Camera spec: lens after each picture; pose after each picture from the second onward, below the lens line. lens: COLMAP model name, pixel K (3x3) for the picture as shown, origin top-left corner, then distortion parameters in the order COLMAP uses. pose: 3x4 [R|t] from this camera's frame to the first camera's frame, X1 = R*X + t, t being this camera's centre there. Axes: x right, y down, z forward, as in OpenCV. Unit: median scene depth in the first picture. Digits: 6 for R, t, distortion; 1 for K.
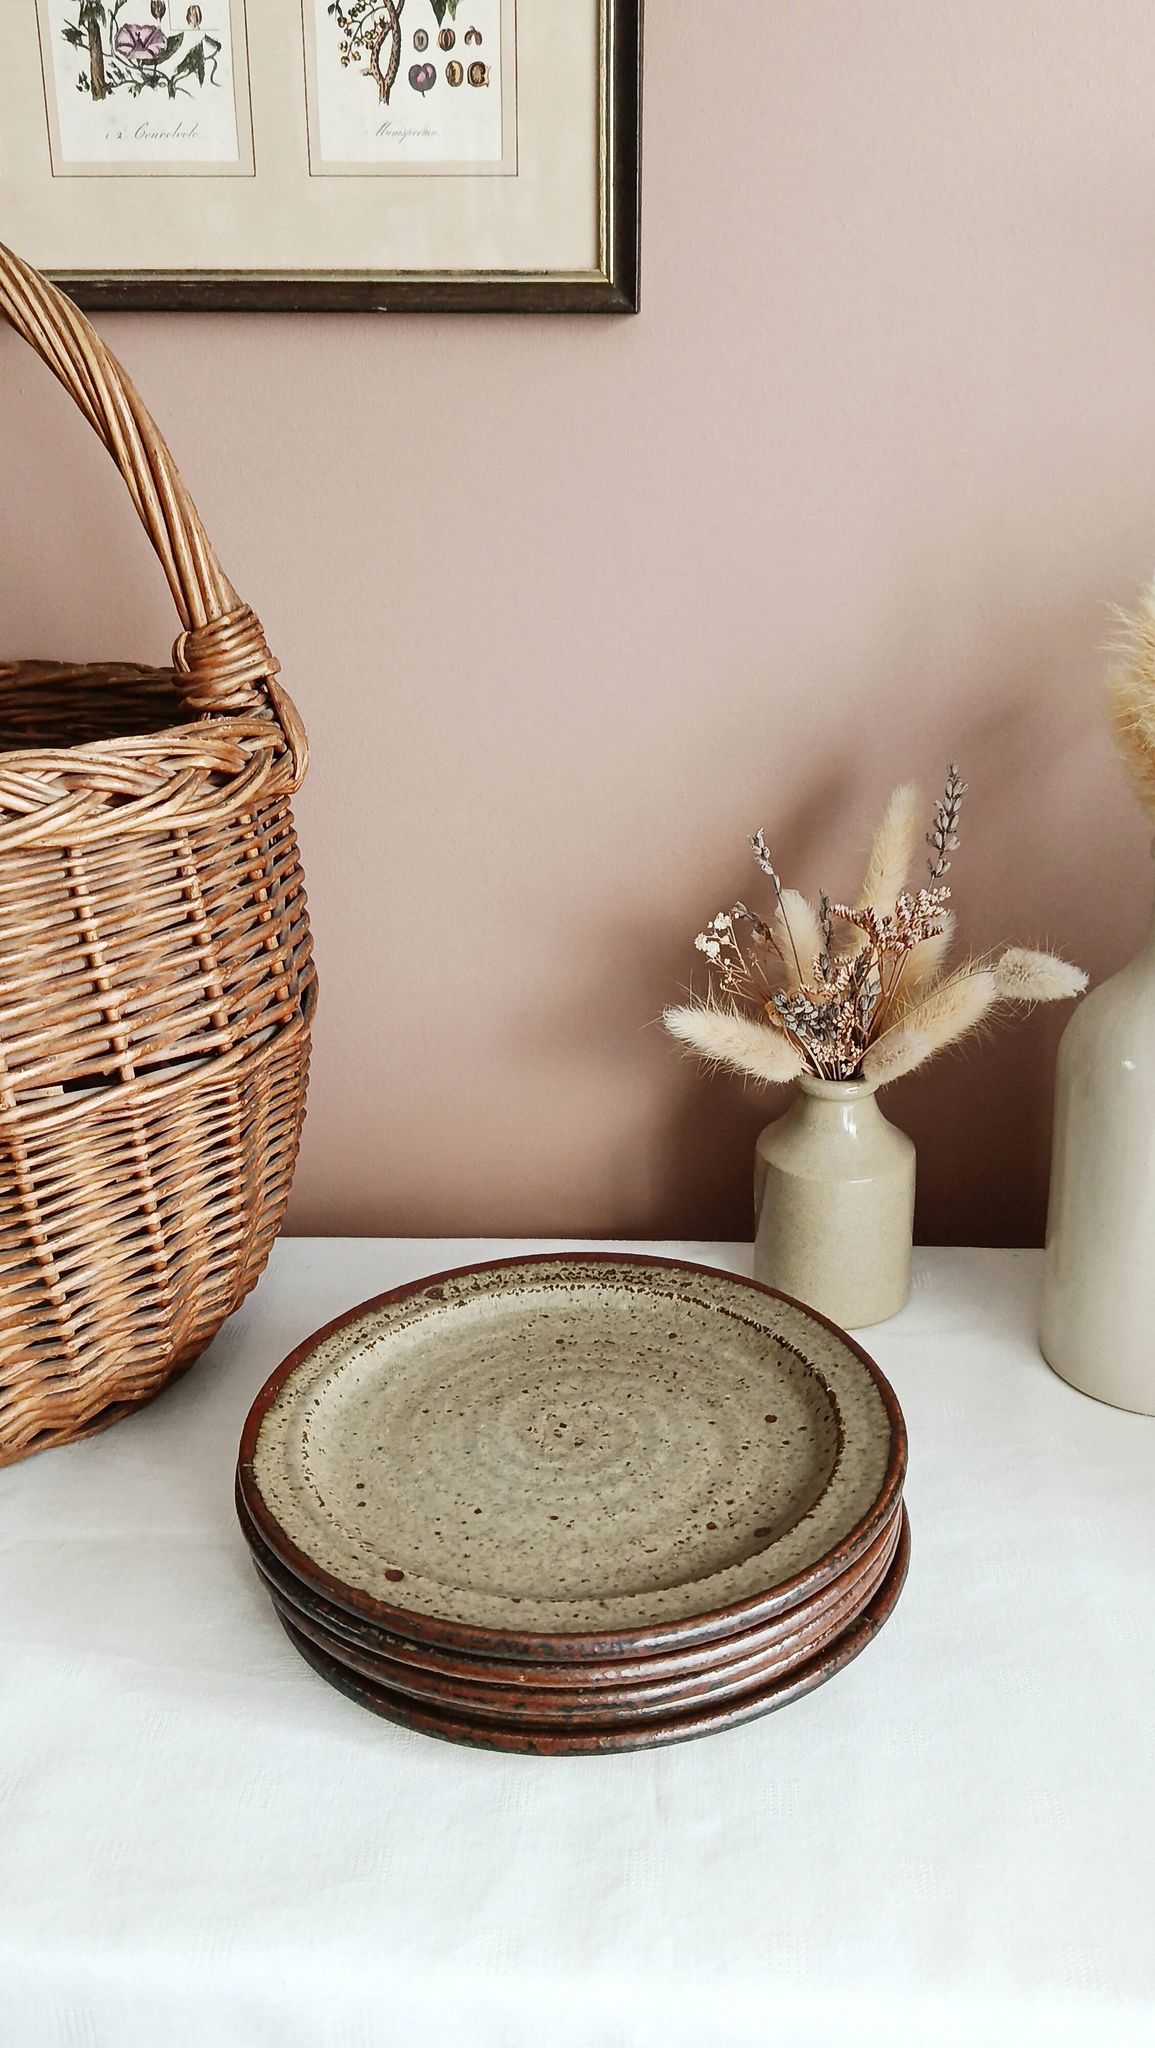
lens RADIAL K [[1659.0, 0, 566.7], [0, 1659.0, 1004.0], [0, 0, 1]] dist [0.153972, -0.344887]
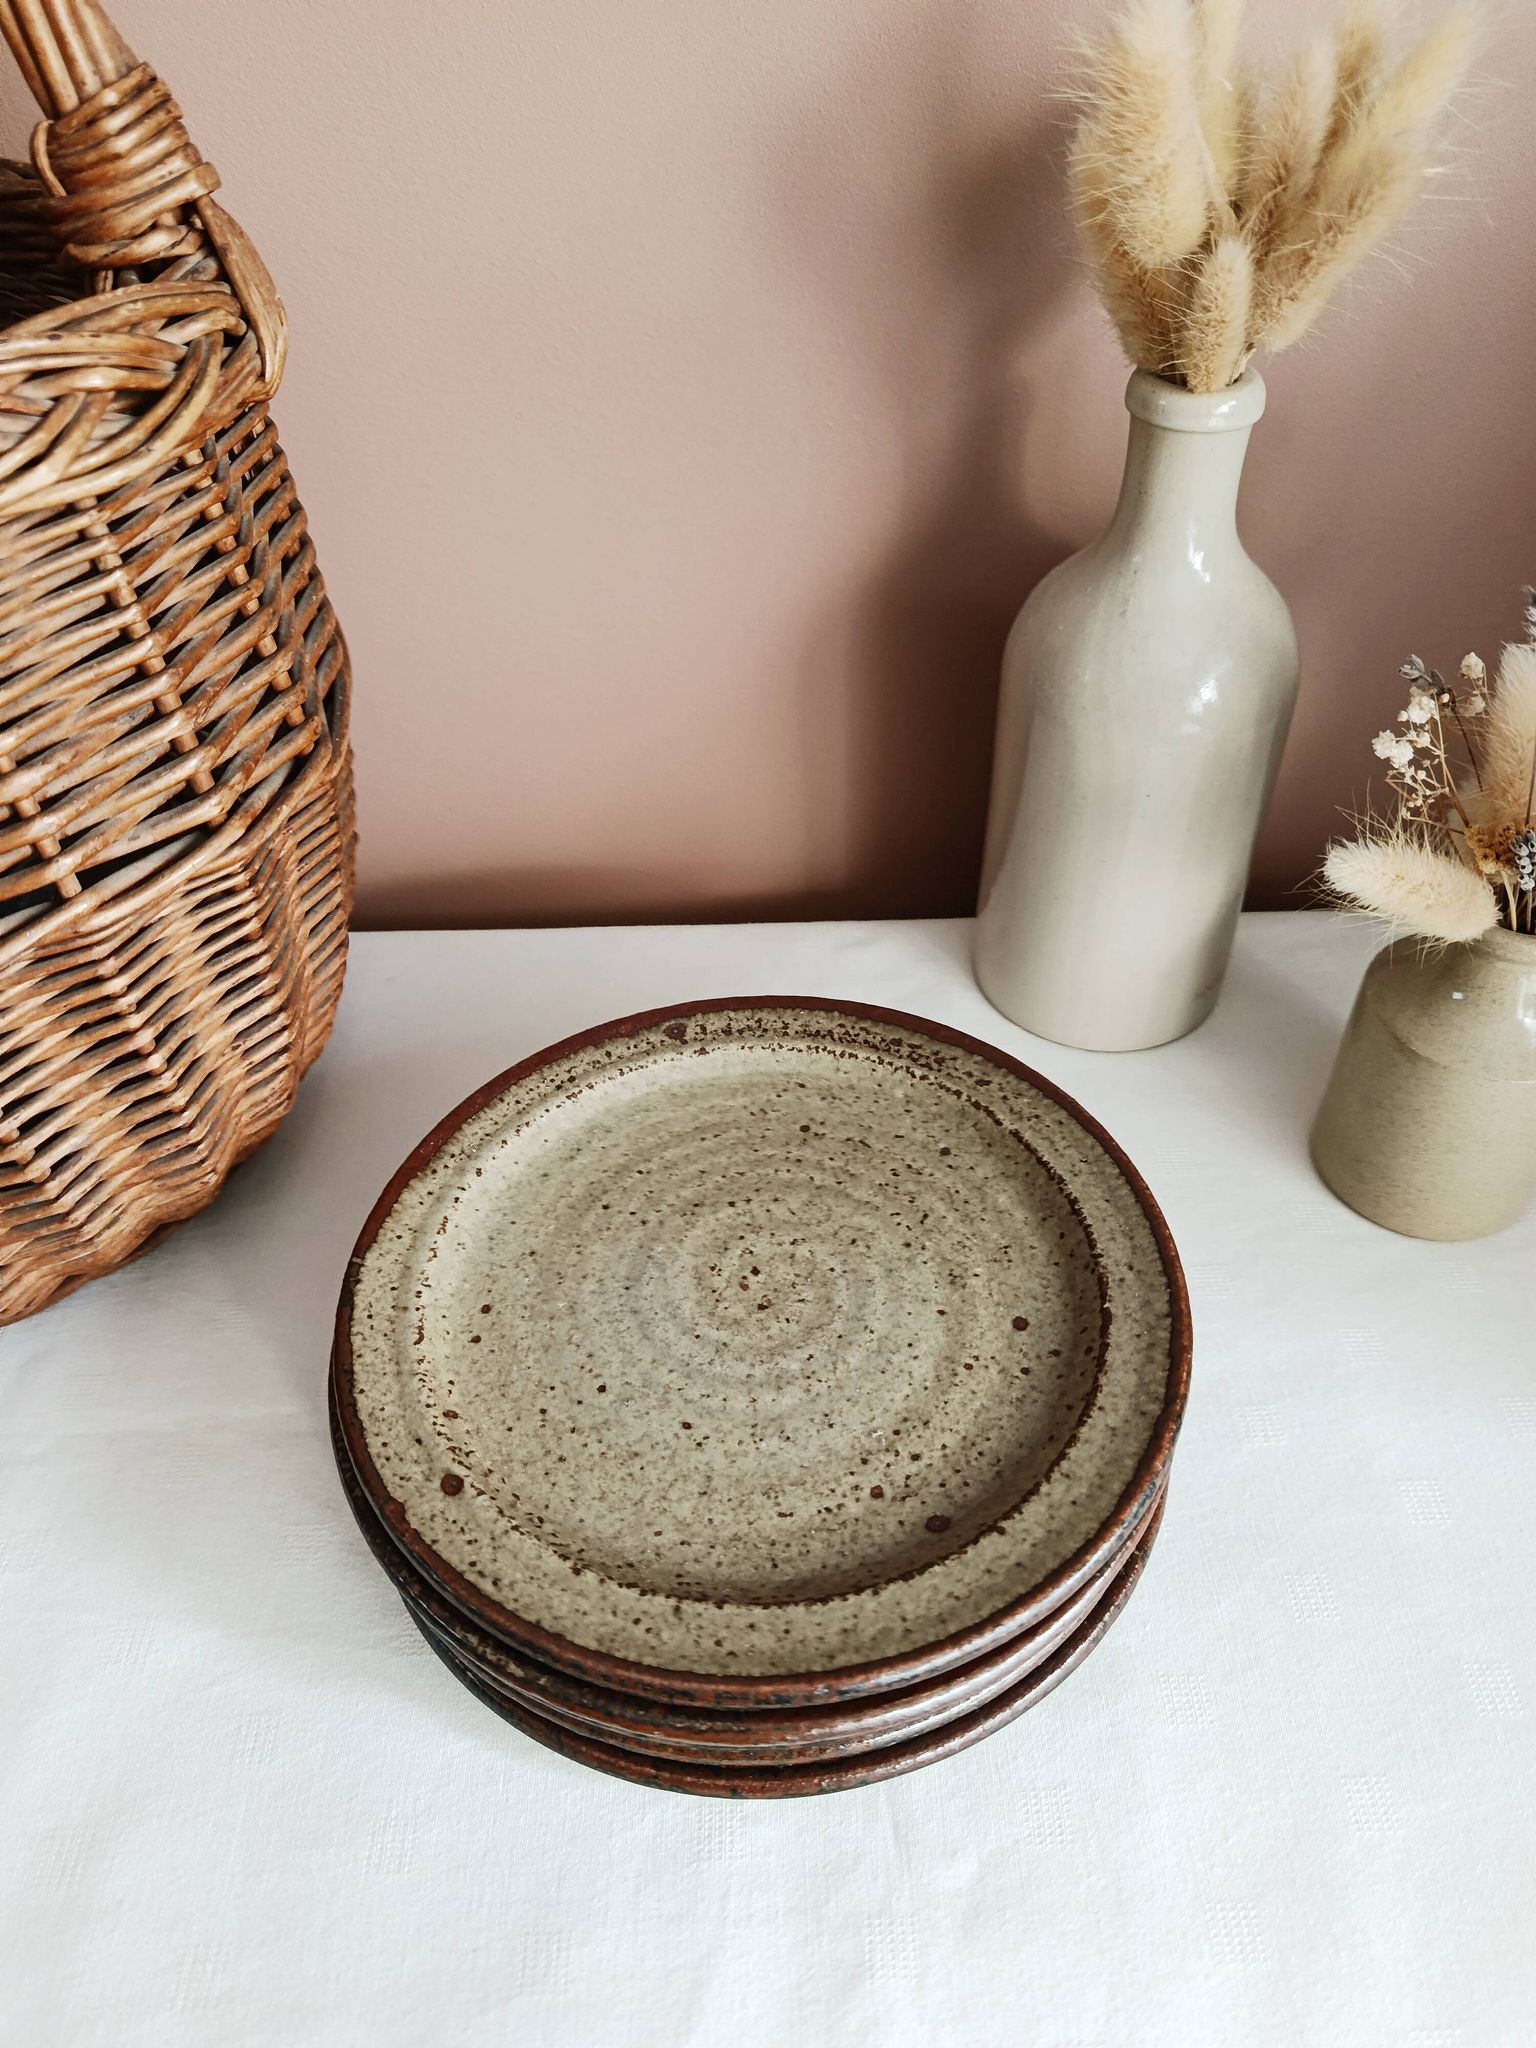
lens RADIAL K [[1453.8, 0, 764.6], [0, 1453.8, 1005.5], [0, 0, 1]] dist [0.064484, -0.127349]
pose [[0.995906, -0.054334, 0.072247, -0.029121], [0.024204, 0.930303, 0.365993, -0.115927], [-0.087097, -0.362746, 0.927809, 0.396178]]
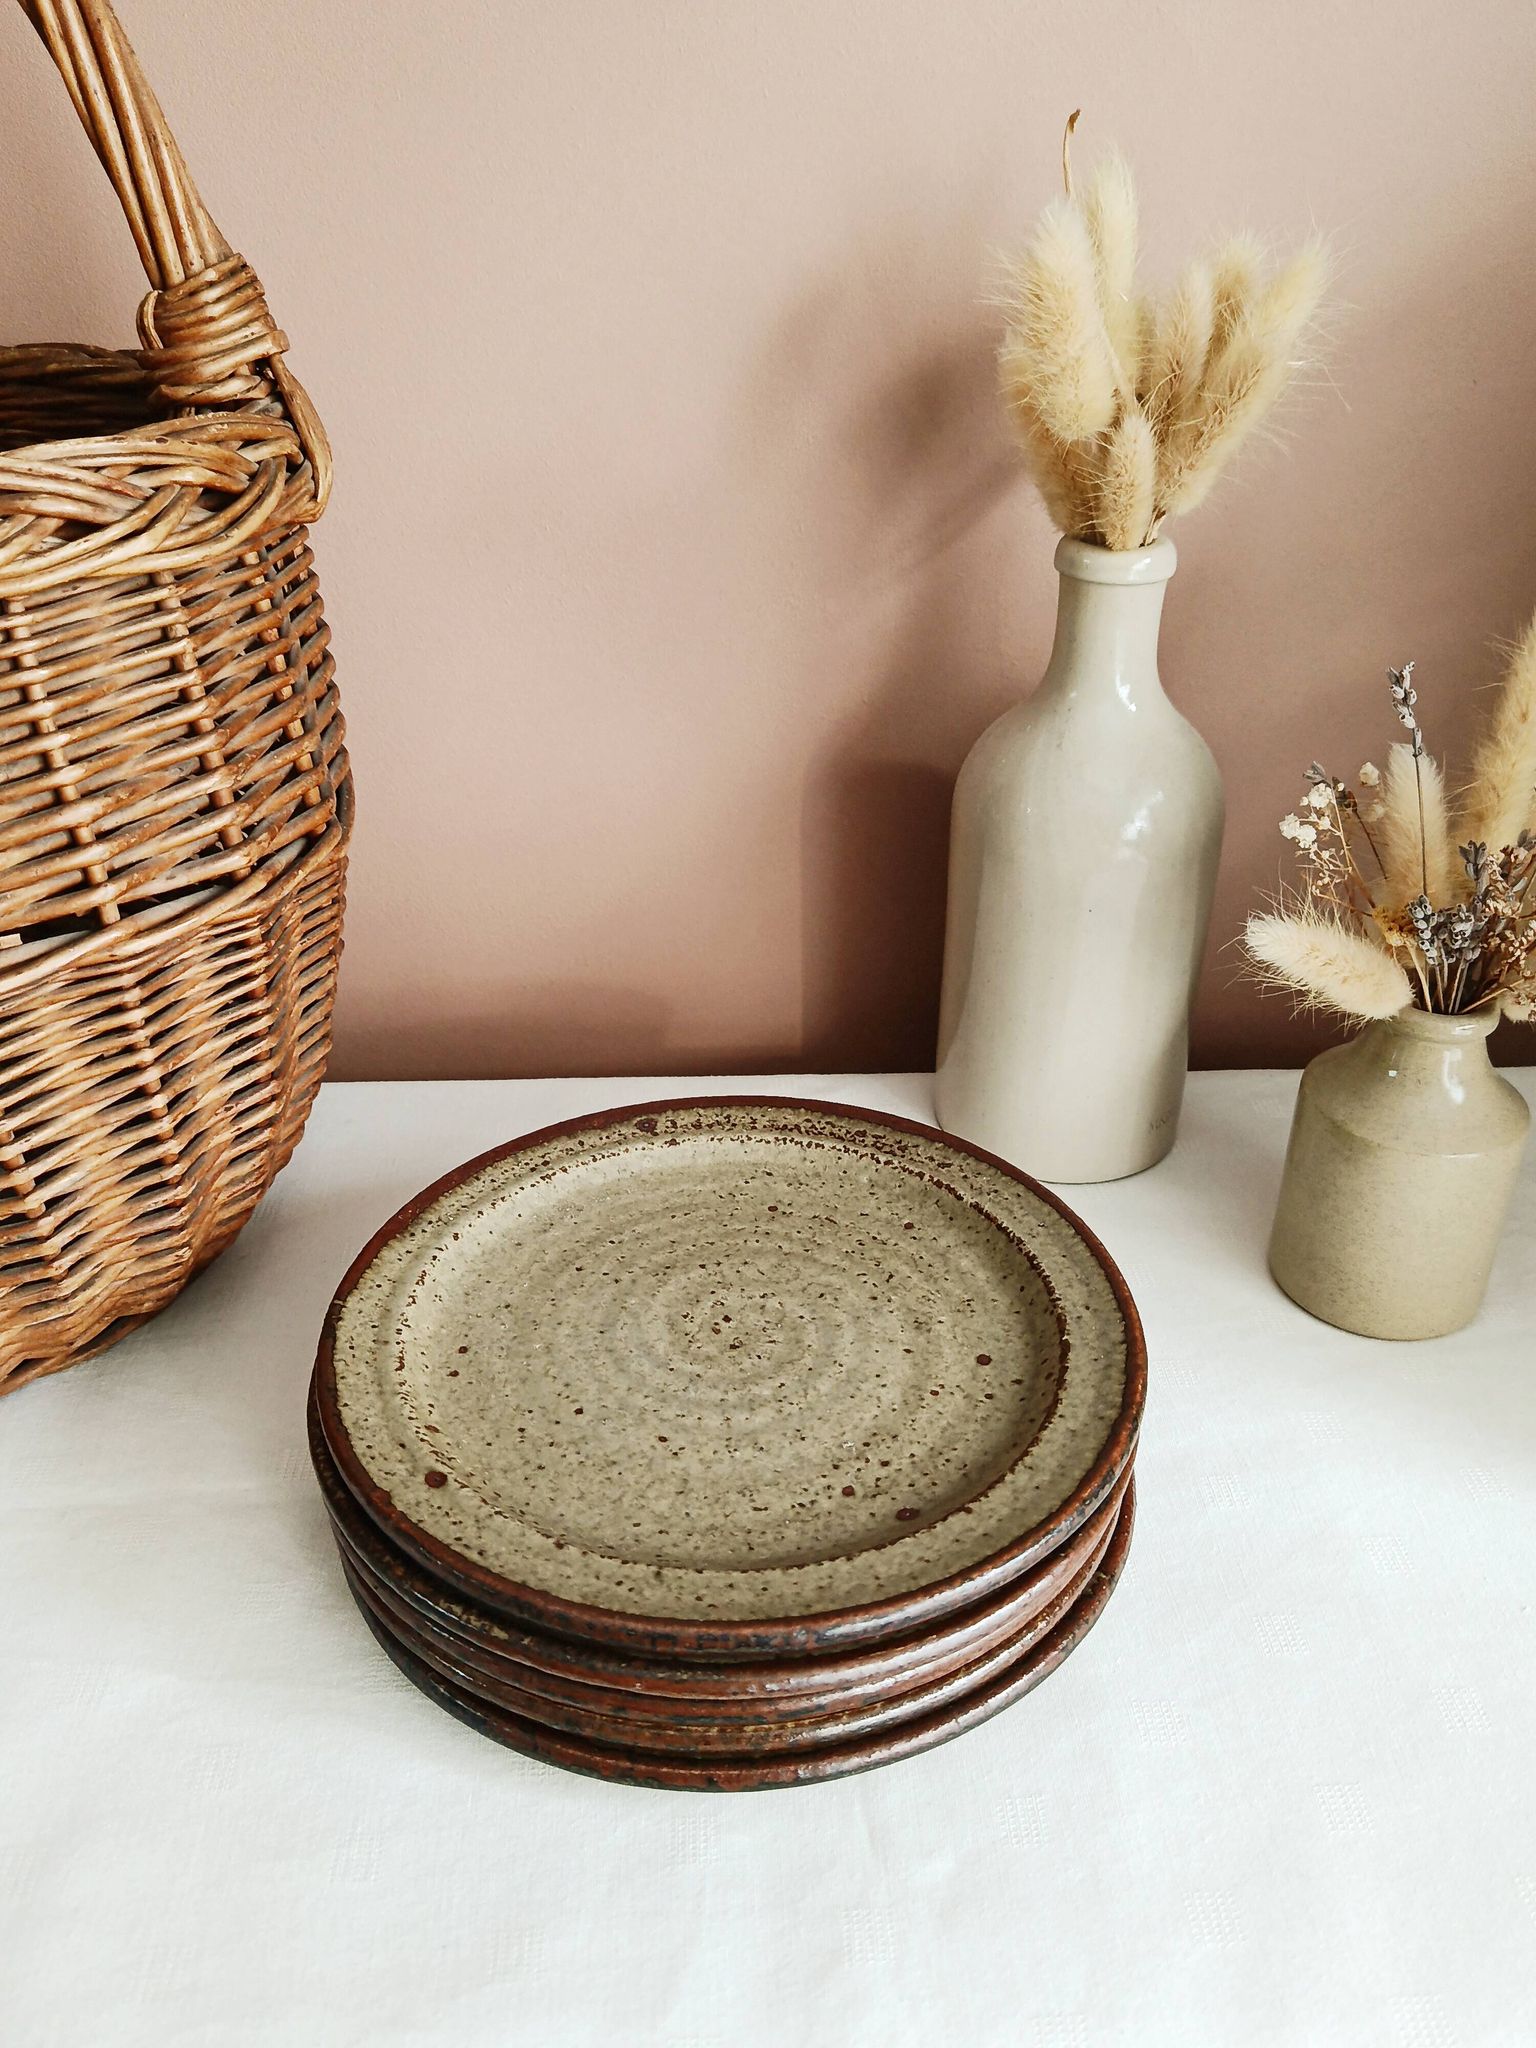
lens RADIAL K [[1677.6, 0, 756.3], [0, 1677.6, 1005.7], [0, 0, 1]] dist [0.120264, -0.292464]
pose [[0.992773, -0.026191, 0.117115, -0.065734], [0.008712, 0.989048, 0.147335, -0.024674], [-0.119691, -0.145250, 0.982128, 0.218328]]
